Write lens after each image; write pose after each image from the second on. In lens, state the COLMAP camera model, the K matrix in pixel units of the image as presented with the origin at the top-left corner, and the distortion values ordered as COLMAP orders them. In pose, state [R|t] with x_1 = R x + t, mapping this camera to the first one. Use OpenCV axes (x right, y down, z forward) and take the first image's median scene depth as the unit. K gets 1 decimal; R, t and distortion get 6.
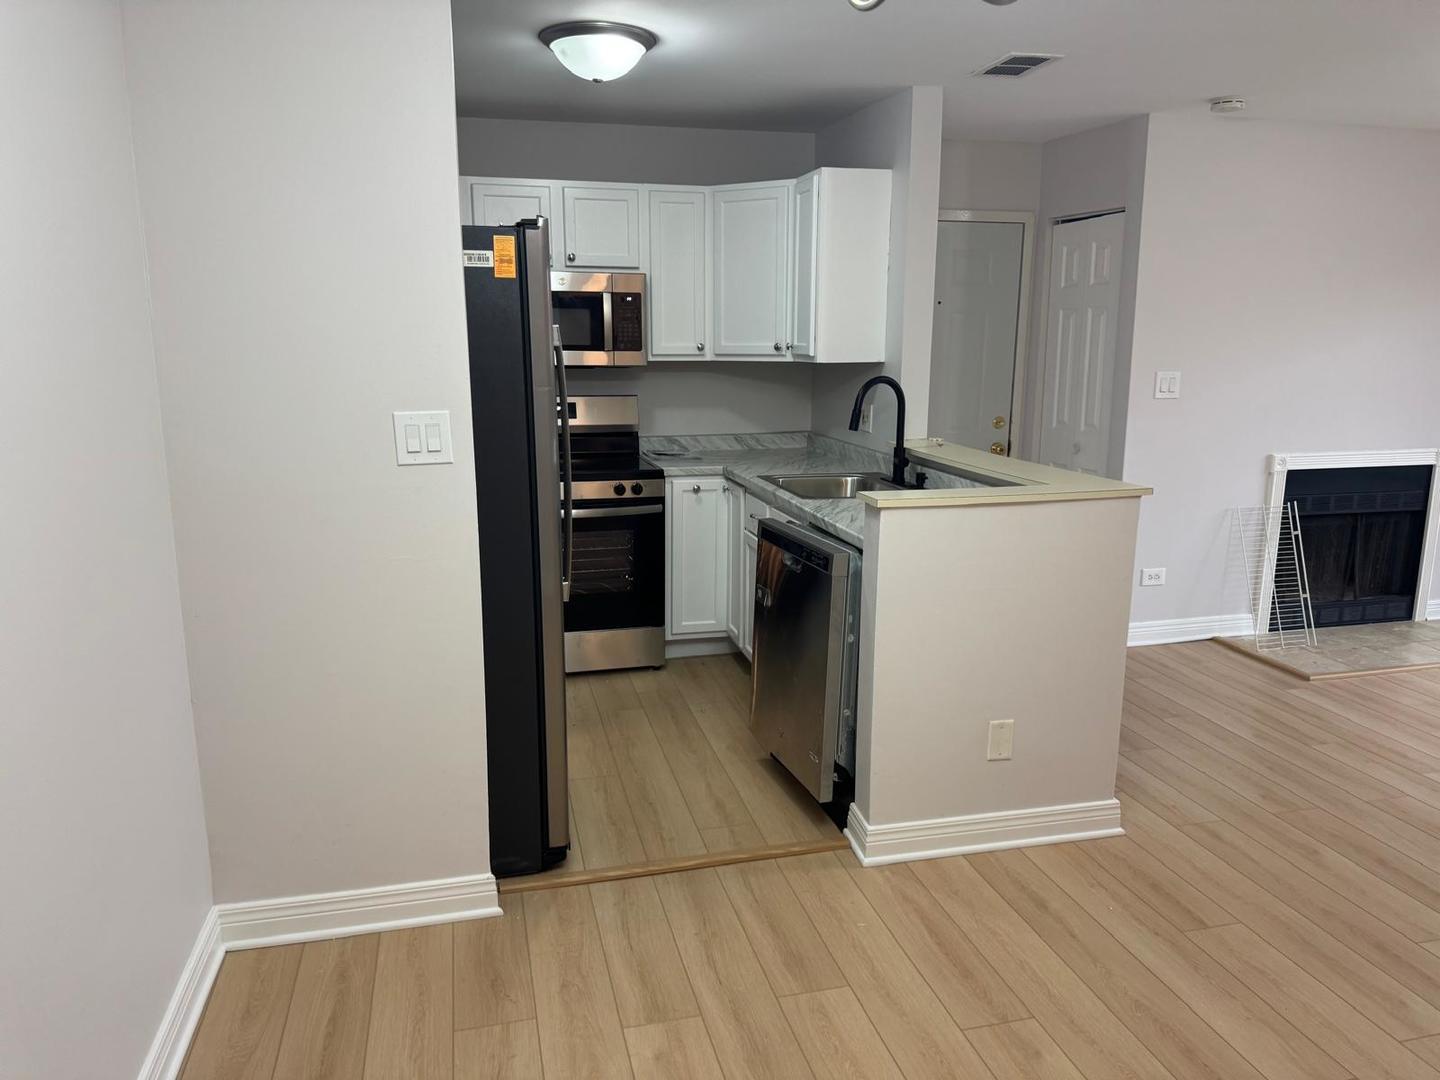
lens RADIAL K [[1010.8, 0, 720.0], [0, 1010.8, 540.0], [0, 0, 1]] dist [0.059770, -0.075309]
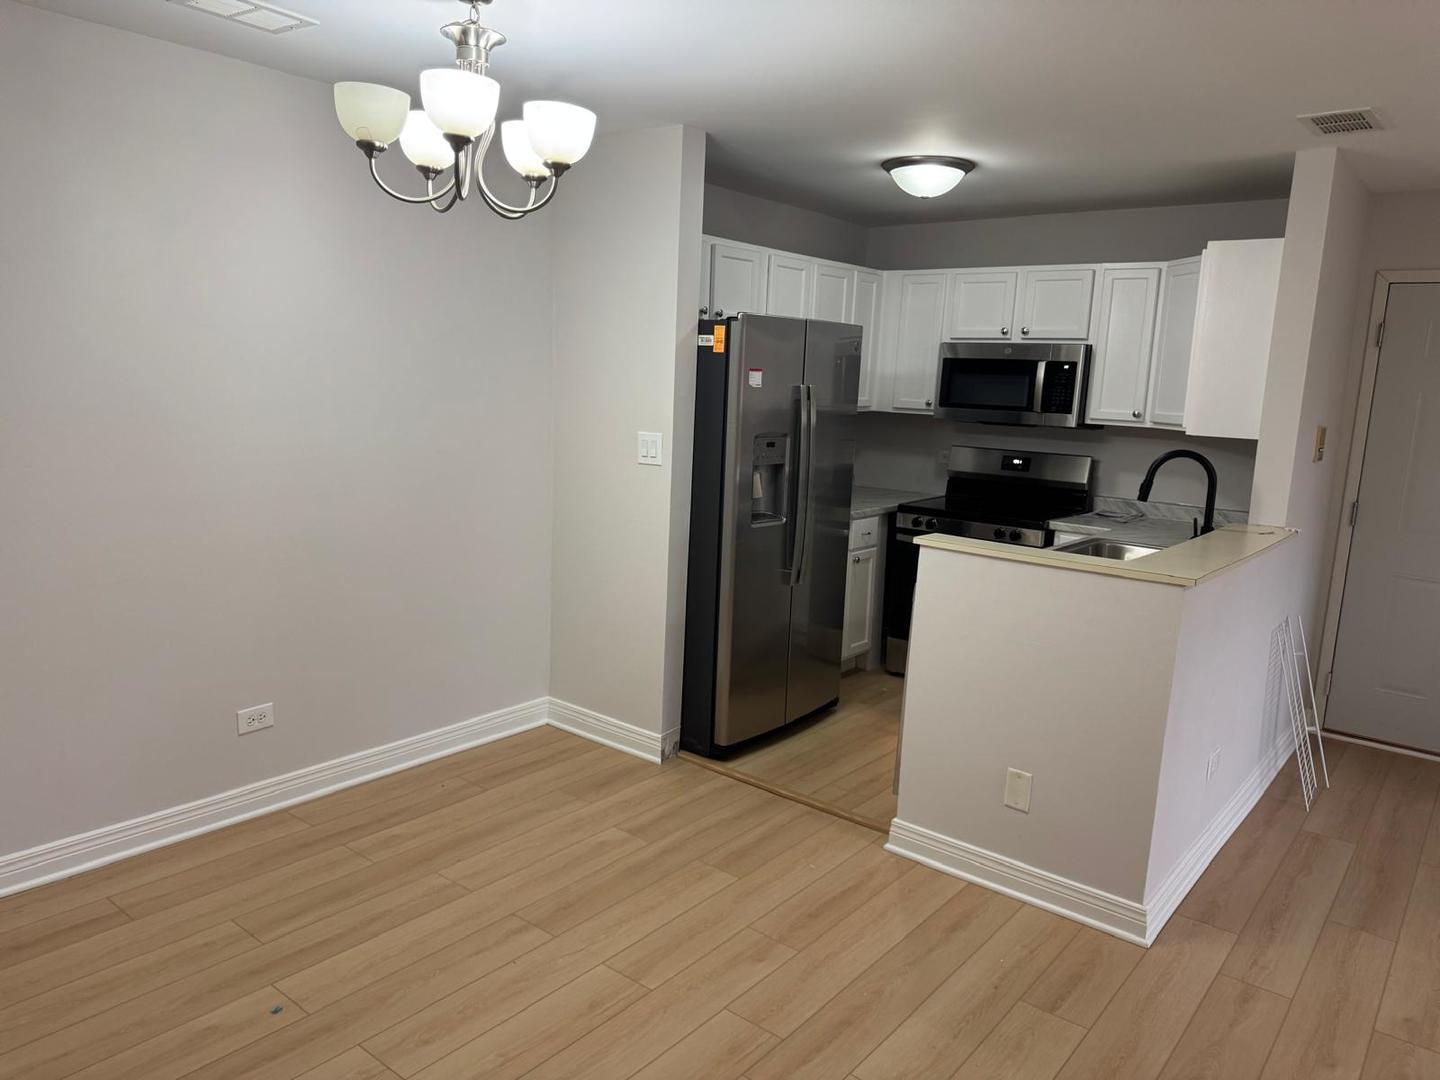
lens RADIAL K [[1010.8, 0, 720.0], [0, 1010.8, 540.0], [0, 0, 1]] dist [0.059770, -0.075309]
pose [[0.595782, 0.152650, -0.788506, 1.011339], [-0.198737, 0.979260, 0.039417, -0.039985], [0.778169, 0.133221, 0.613763, 0.097878]]
